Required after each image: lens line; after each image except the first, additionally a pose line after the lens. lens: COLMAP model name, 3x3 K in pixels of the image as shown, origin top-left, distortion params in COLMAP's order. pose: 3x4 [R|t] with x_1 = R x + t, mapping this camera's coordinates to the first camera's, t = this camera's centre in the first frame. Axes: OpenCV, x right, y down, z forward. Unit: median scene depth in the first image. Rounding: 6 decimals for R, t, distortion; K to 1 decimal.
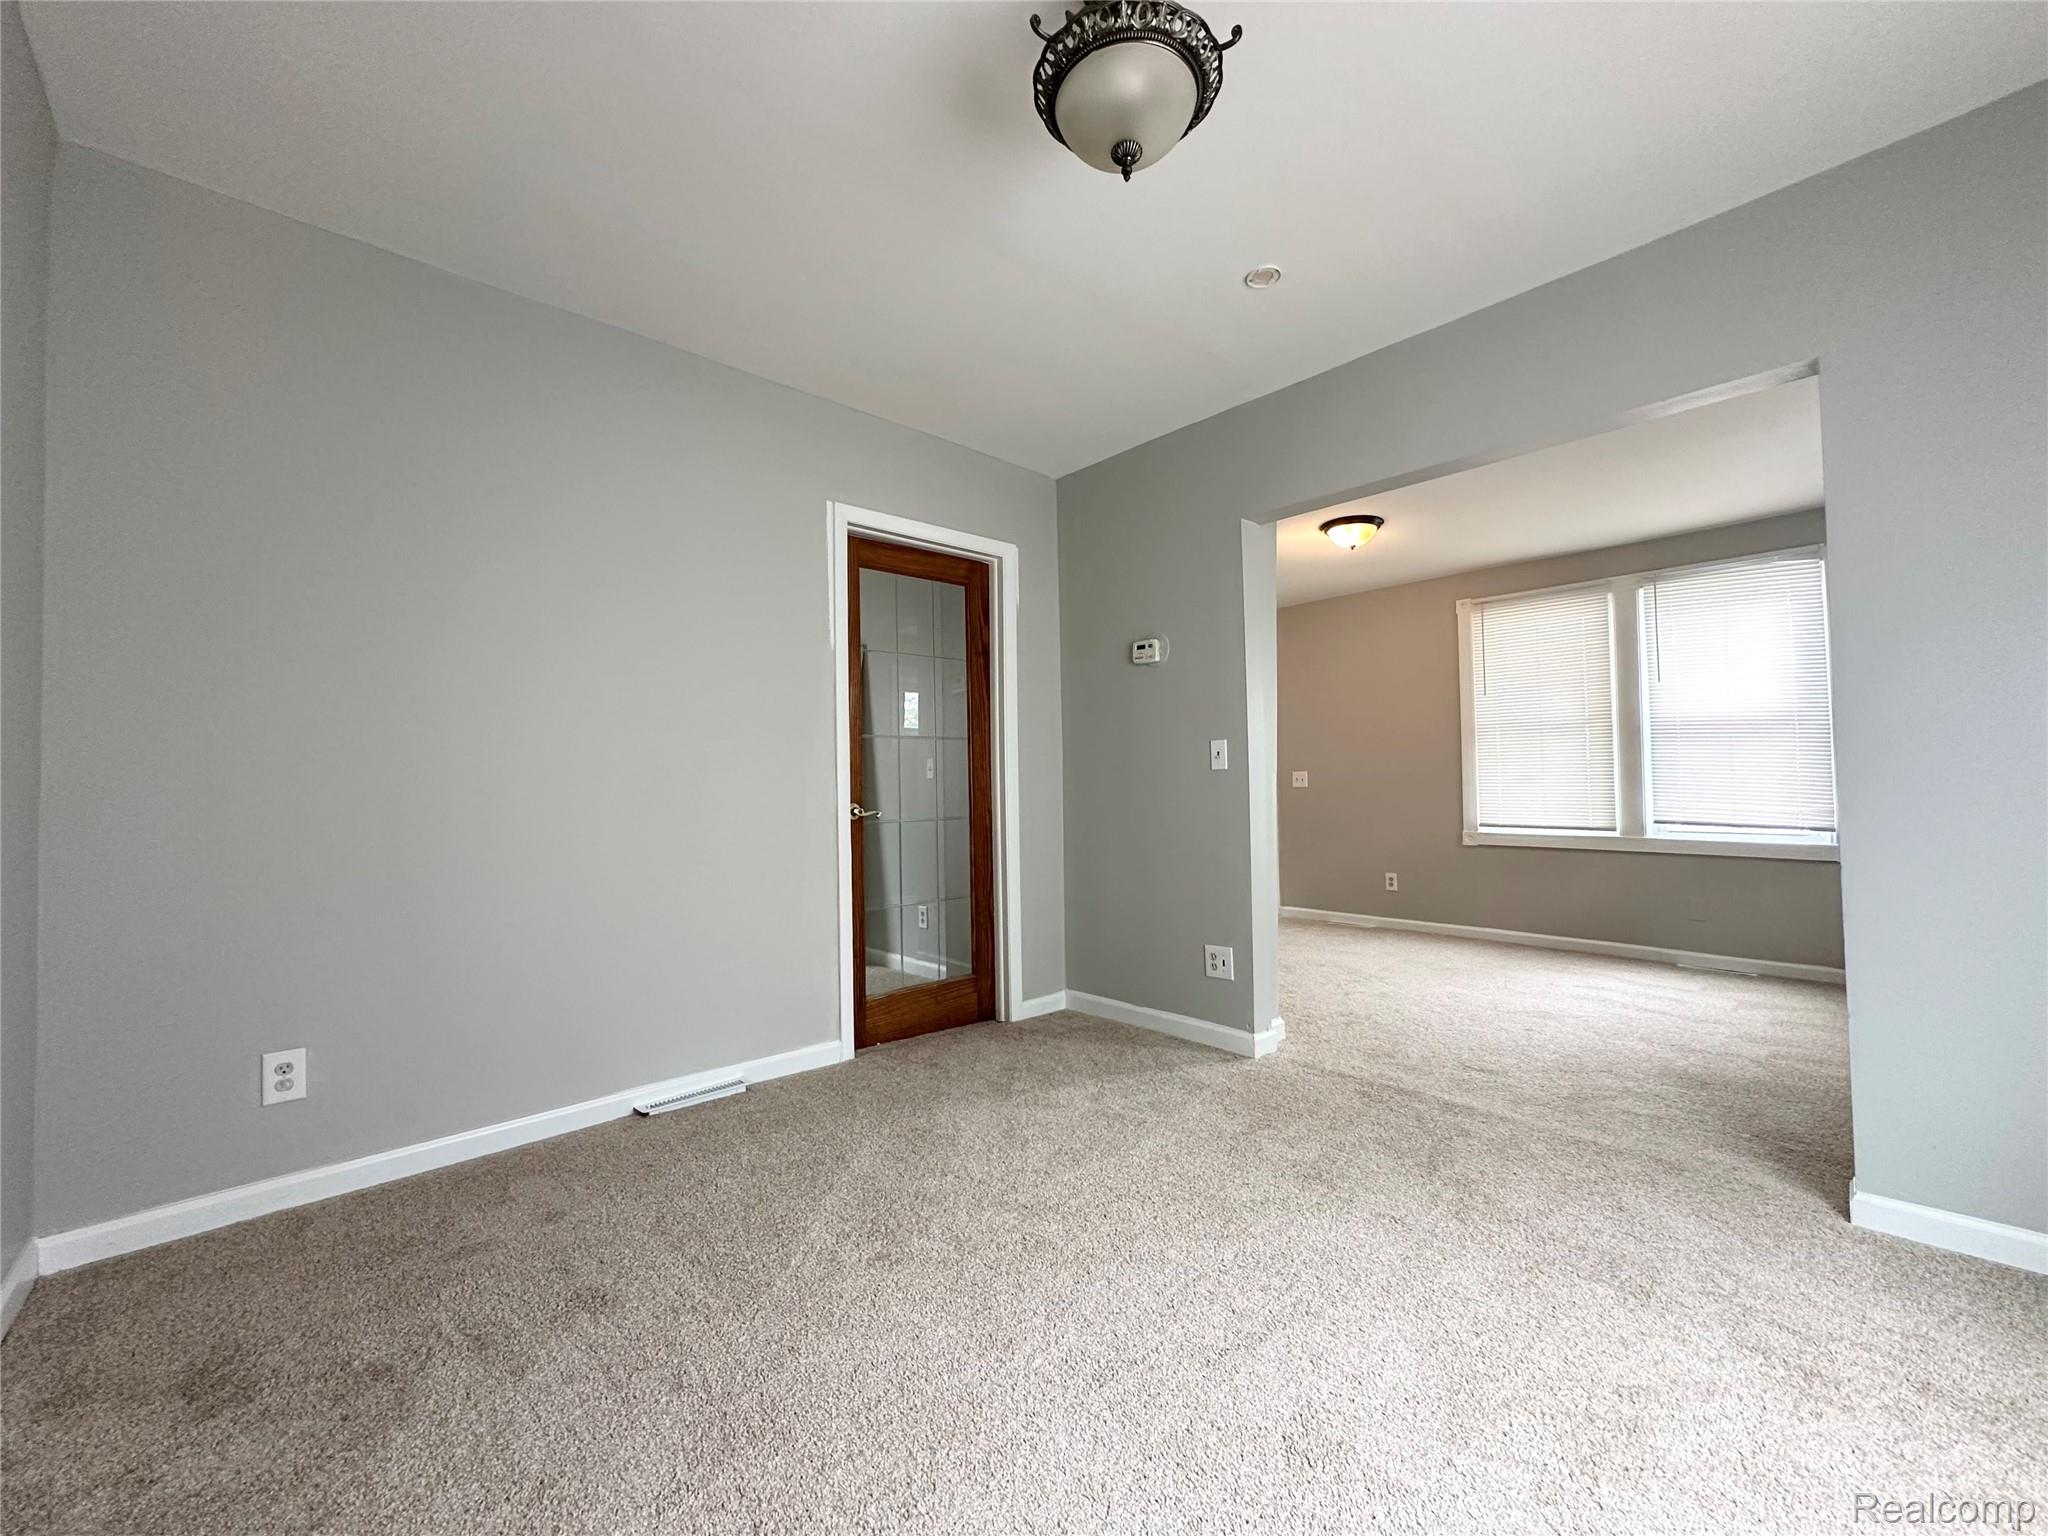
lens RADIAL K [[821.2, 0, 1024.9], [0, 821.2, 765.9], [0, 0, 1]] dist [0.000452, 0.000808]
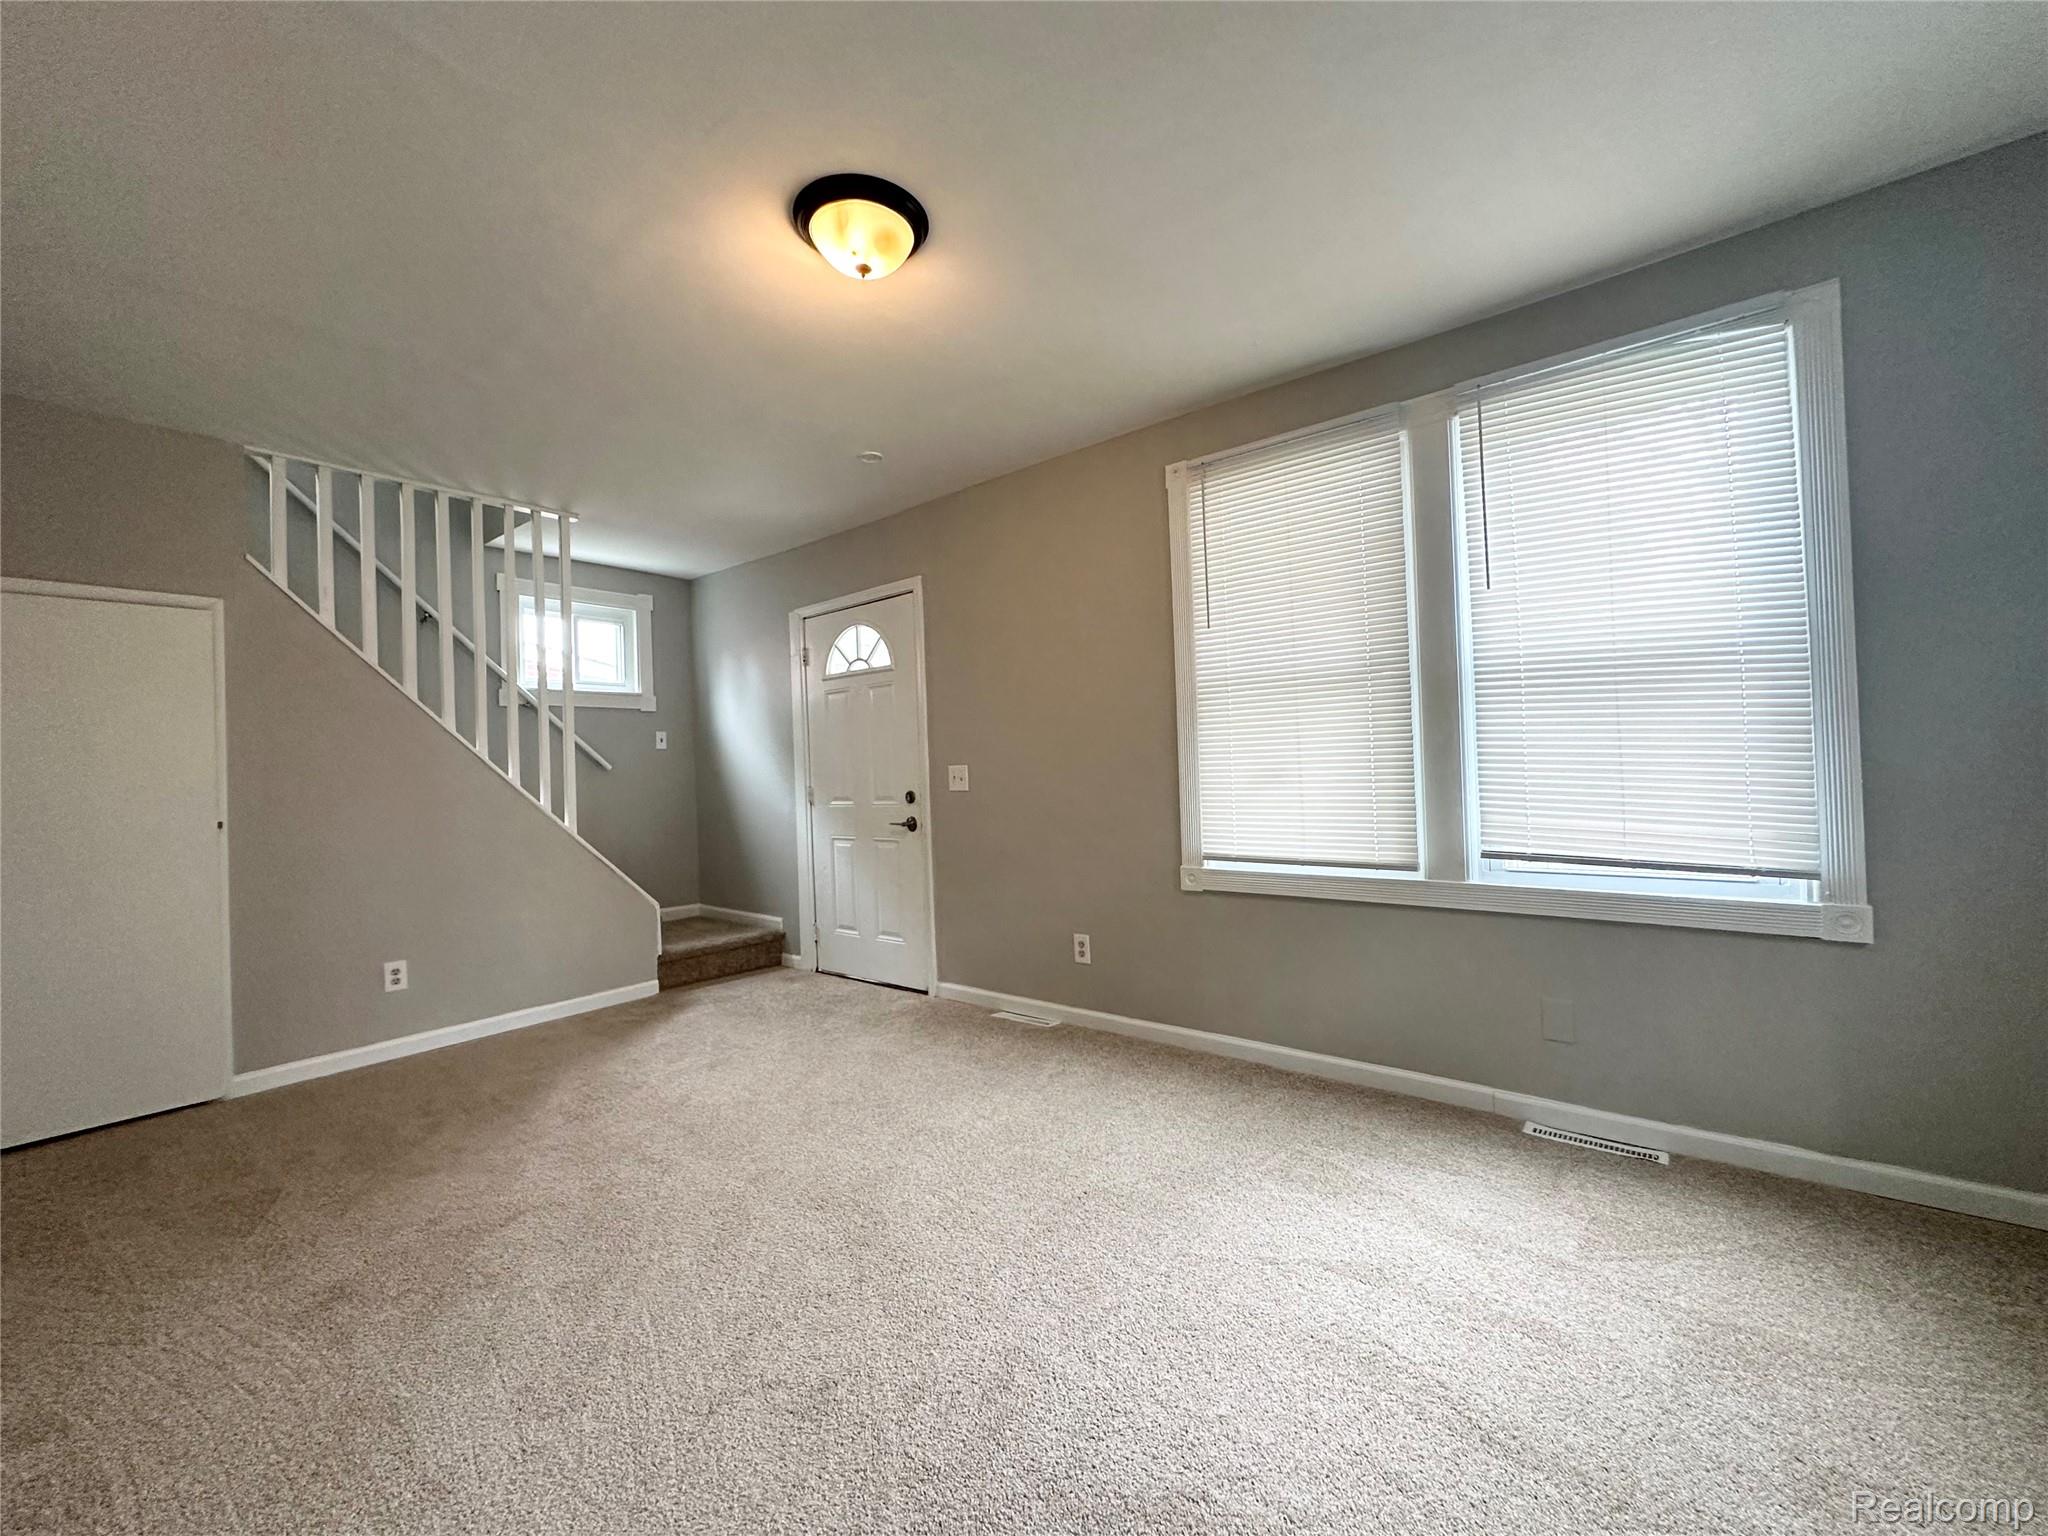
lens RADIAL K [[821.2, 0, 1022.7], [0, 821.2, 763.0], [0, 0, 1]] dist [0.000452, 0.000808]
pose [[0.989282, -0.016953, 0.145029, 0.388942], [0.015395, 0.999811, 0.011861, -0.002092], [-0.145202, -0.009501, 0.989356, 0.508798]]
